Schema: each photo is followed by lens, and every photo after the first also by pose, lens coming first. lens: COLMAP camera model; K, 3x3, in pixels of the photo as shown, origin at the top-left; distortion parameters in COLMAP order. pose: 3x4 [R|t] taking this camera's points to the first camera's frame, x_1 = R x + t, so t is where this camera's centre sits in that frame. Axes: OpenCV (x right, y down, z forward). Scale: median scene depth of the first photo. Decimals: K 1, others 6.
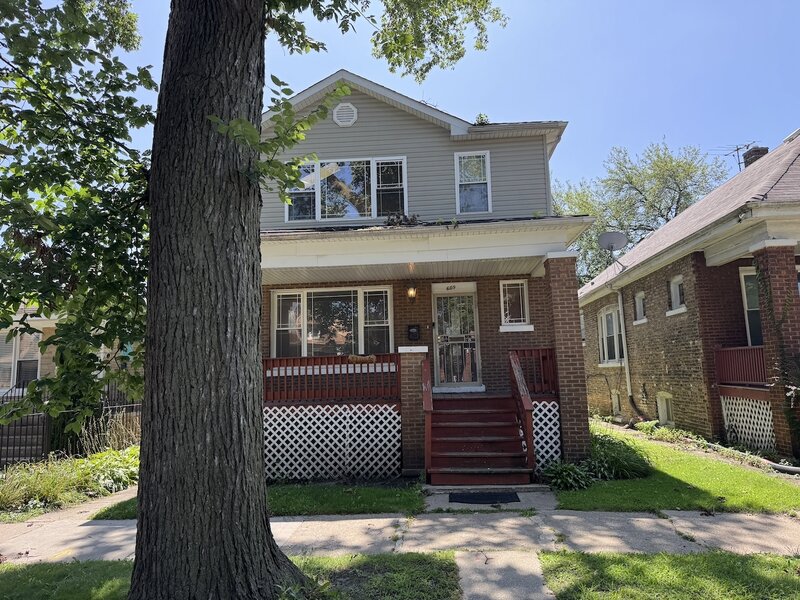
lens RADIAL K [[560.5, 0, 404.2], [0, 560.5, 293.8], [0, 0, 1]] dist [0.035973, -0.015780]
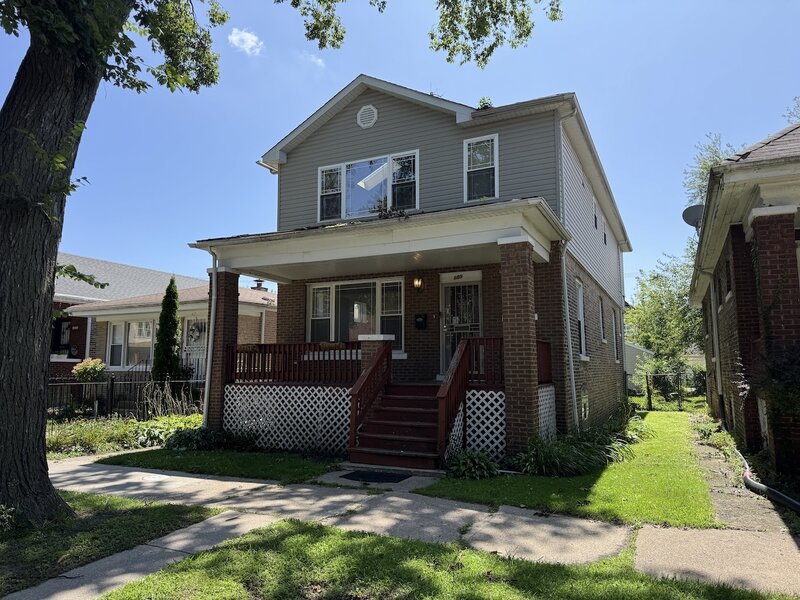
lens RADIAL K [[560.5, 0, 408.7], [0, 560.5, 301.7], [0, 0, 1]] dist [0.035973, -0.015780]
pose [[0.929345, -0.015191, -0.368900, 0.471801], [0.027672, 0.999209, 0.028565, 0.003231], [0.368175, -0.036755, 0.929030, 0.040704]]
